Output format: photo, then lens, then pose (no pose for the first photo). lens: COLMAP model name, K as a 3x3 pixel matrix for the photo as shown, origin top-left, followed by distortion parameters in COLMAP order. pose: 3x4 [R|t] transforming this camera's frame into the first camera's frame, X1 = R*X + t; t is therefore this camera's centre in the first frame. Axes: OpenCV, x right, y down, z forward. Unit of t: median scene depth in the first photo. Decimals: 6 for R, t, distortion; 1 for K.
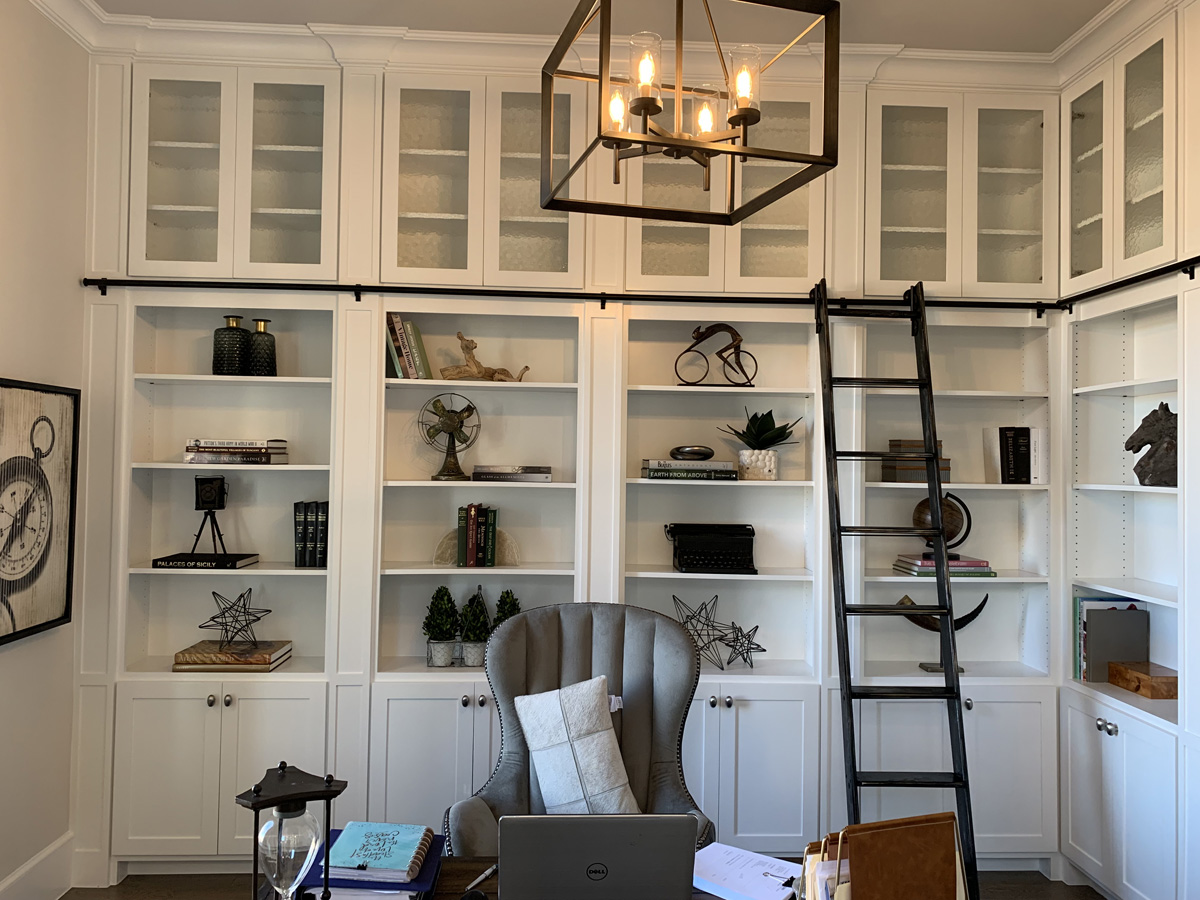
lens RADIAL K [[915.4, 0, 599.8], [0, 915.4, 450.0], [0, 0, 1]] dist [0.010993, 0.004093]
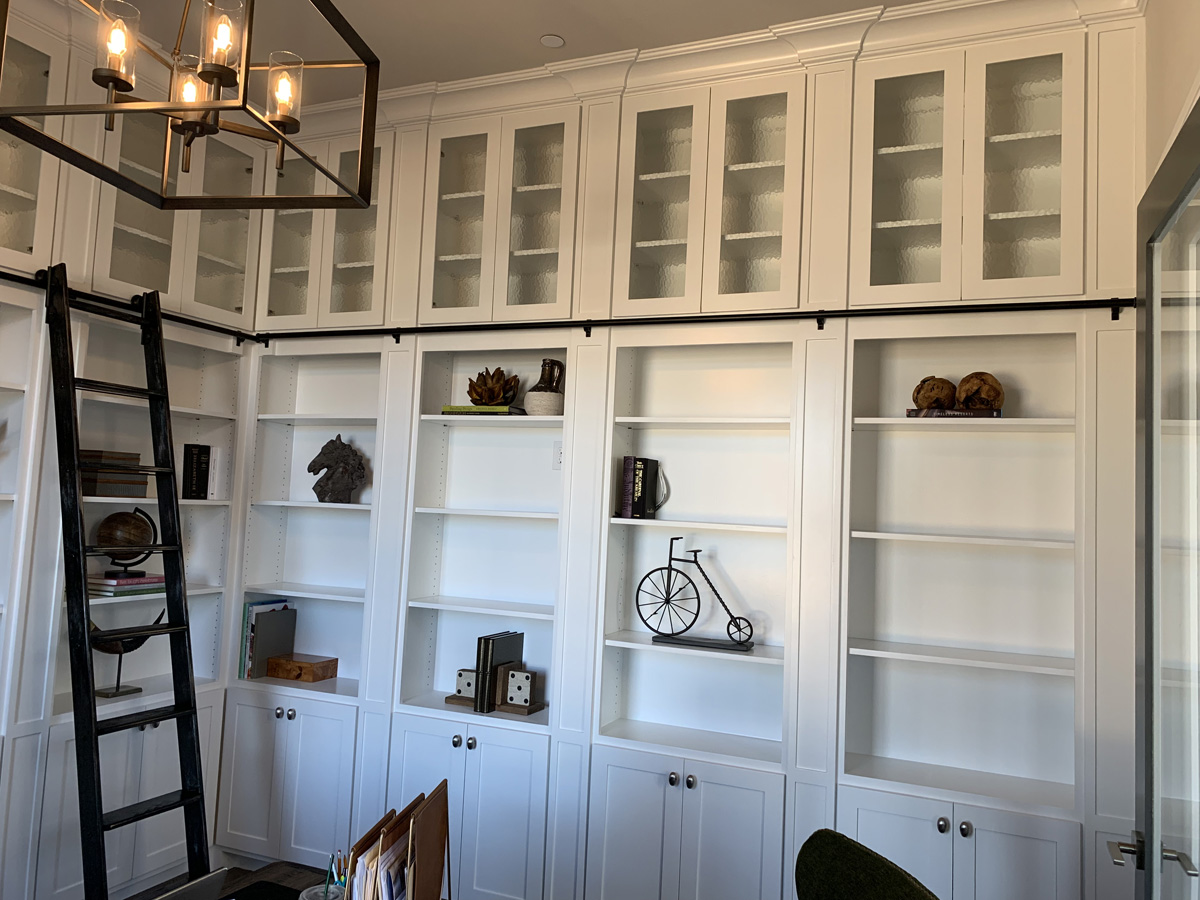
lens RADIAL K [[915.4, 0, 600.0], [0, 915.4, 444.2], [0, 0, 1]] dist [0.010993, 0.004093]
pose [[0.436440, 0.065352, 0.897357, -0.300010], [-0.047568, 0.997640, -0.049520, 0.004647], [-0.898475, -0.021073, 0.438518, 0.144170]]
